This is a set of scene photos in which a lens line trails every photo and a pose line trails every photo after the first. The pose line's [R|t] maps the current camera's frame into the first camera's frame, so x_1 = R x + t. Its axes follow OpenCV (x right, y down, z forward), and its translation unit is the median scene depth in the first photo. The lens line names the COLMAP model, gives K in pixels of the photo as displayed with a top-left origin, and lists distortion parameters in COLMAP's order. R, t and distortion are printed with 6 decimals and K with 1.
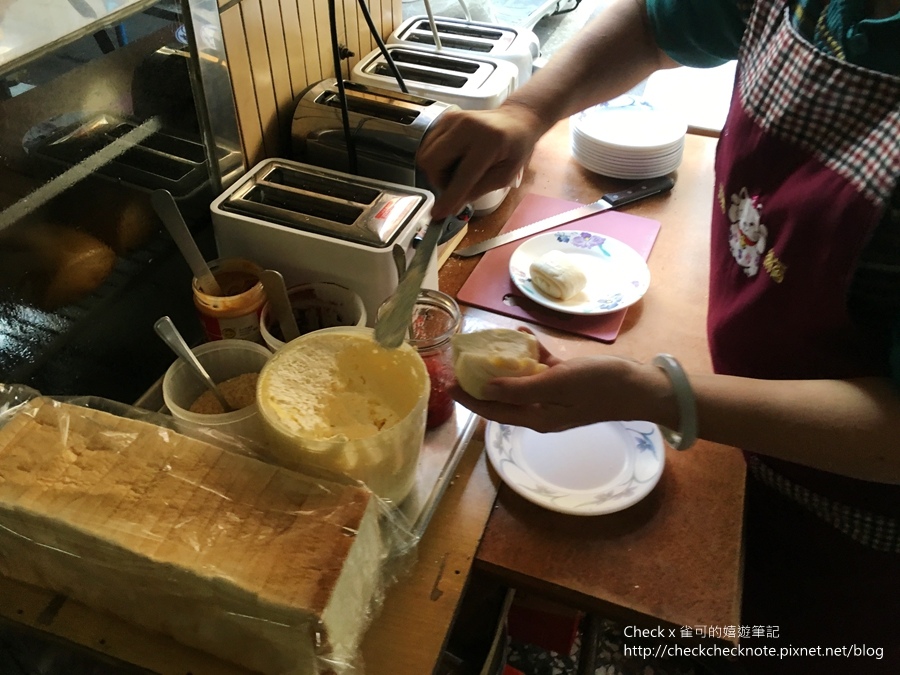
lens RADIAL K [[773.8, 0, 450.0], [0, 773.8, 337.5], [0, 0, 1]] dist [-0.000572, 0.343787]
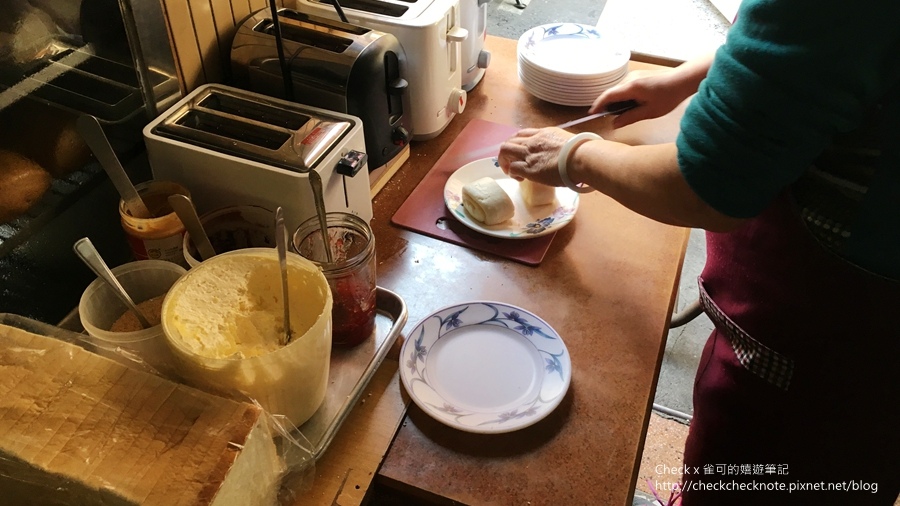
lens RADIAL K [[772.6, 0, 450.0], [0, 772.6, 253.0], [0, 0, 1]] dist [0.078680, -0.004148]
pose [[0.999766, 0.009179, -0.019606, 0.128231], [-0.009310, 0.999935, -0.006605, -0.003288], [0.019544, 0.006786, 0.999786, -0.031585]]
